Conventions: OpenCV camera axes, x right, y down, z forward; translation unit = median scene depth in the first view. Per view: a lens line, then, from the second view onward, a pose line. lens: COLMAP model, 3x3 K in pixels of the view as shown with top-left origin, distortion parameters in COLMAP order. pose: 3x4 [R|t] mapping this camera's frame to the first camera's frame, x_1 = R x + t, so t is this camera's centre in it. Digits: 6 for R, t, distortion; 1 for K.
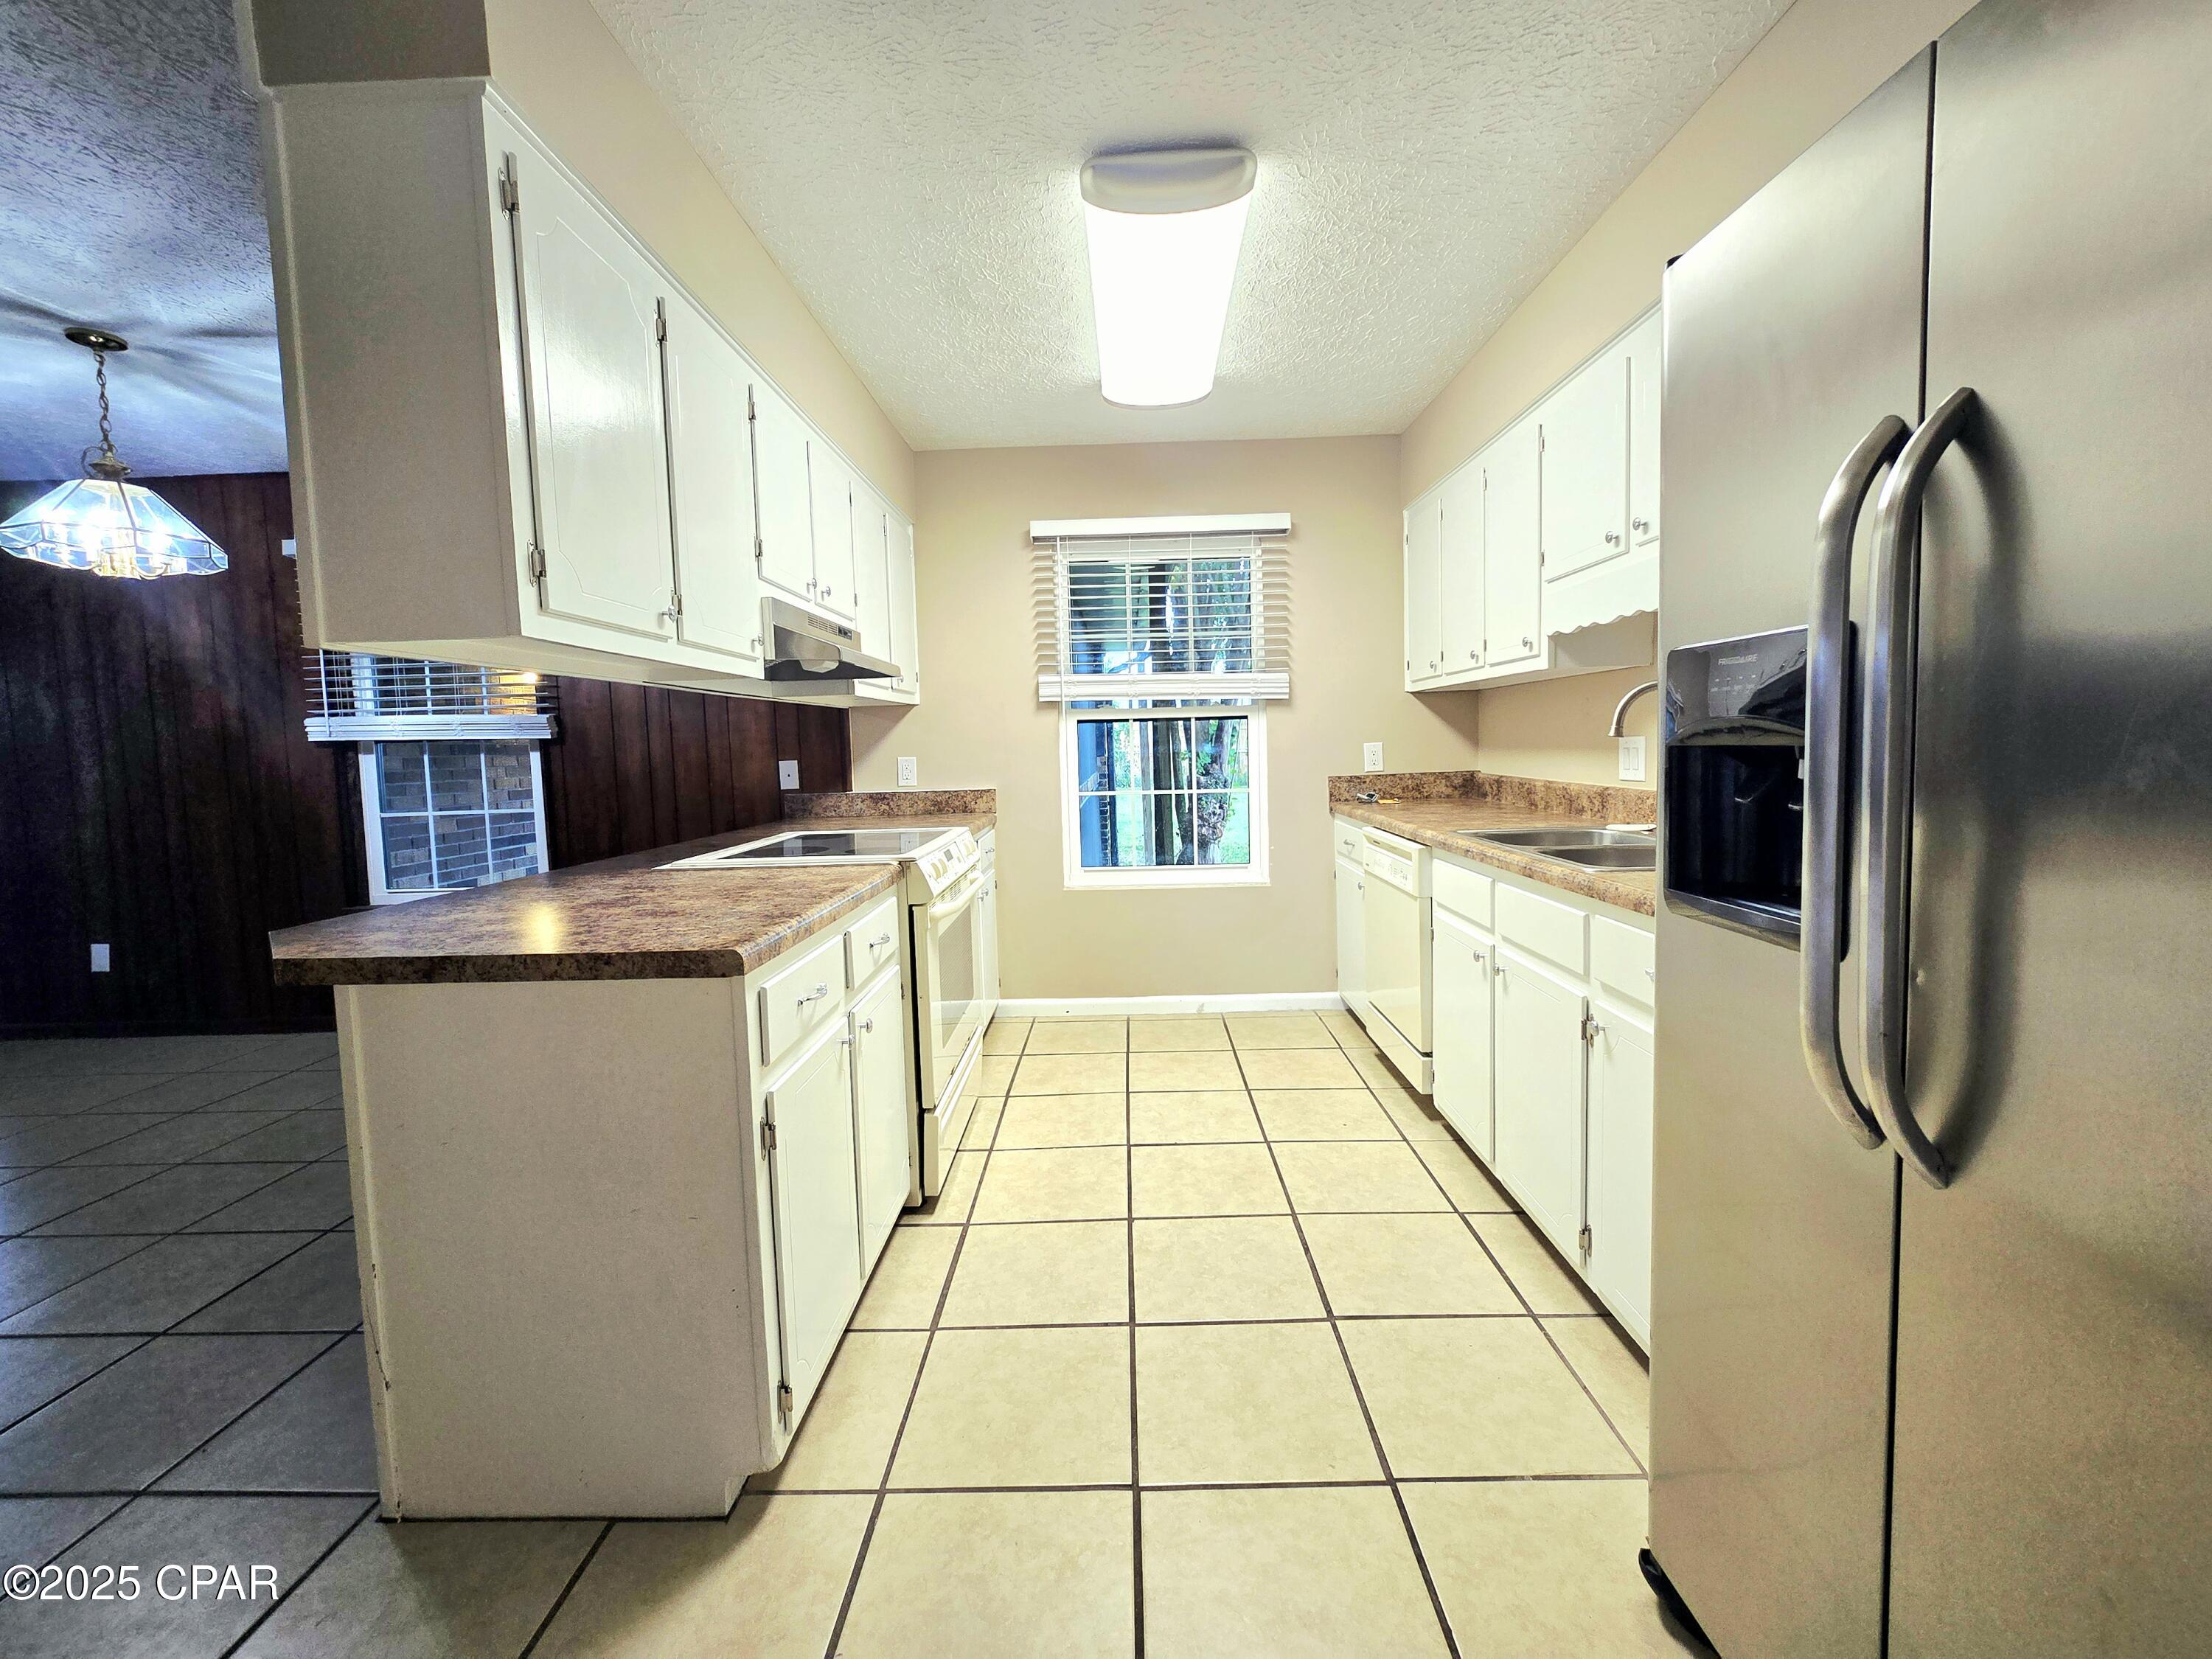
lens RADIAL K [[902.9, 0, 1105.1], [0, 902.9, 815.8], [0, 0, 1]] dist [0.001012, 0.000243]
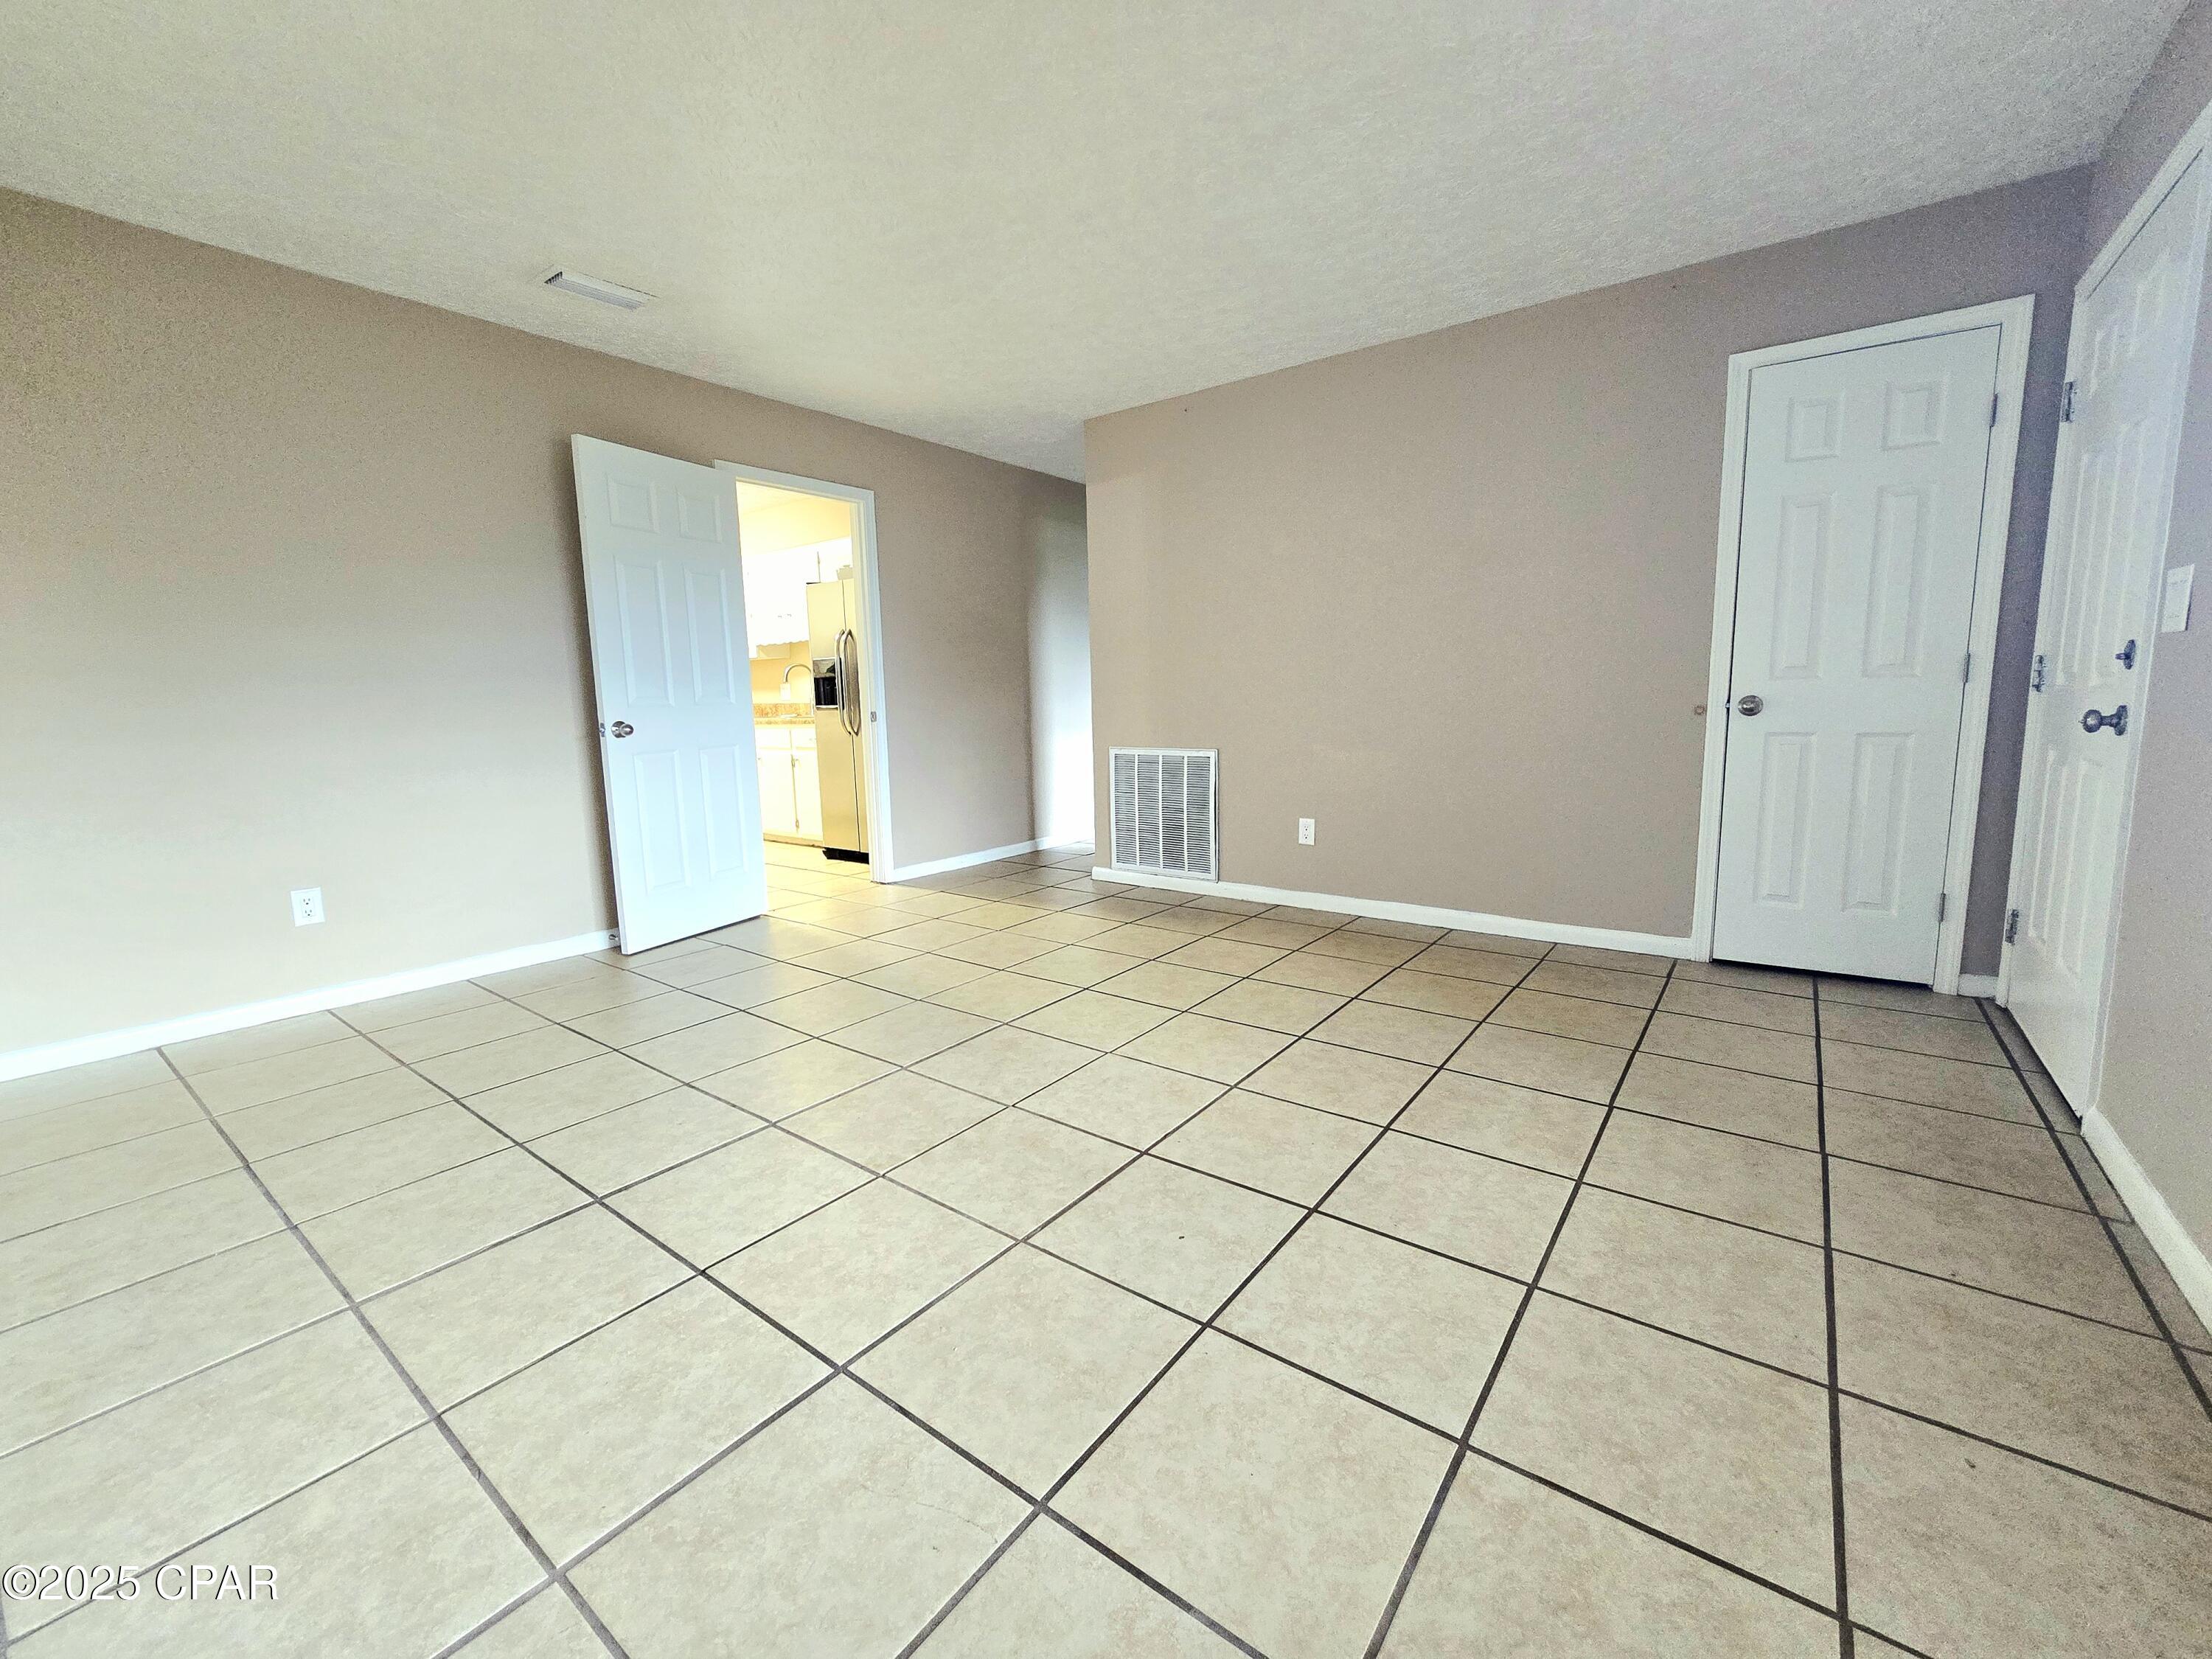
lens RADIAL K [[902.9, 0, 1104.9], [0, 902.9, 823.4], [0, 0, 1]] dist [0.001012, 0.000243]
pose [[0.589179, -0.095541, 0.802334, -3.140053], [0.064405, 0.995378, 0.071234, 0.588963], [-0.805432, 0.009704, 0.592609, -4.059943]]
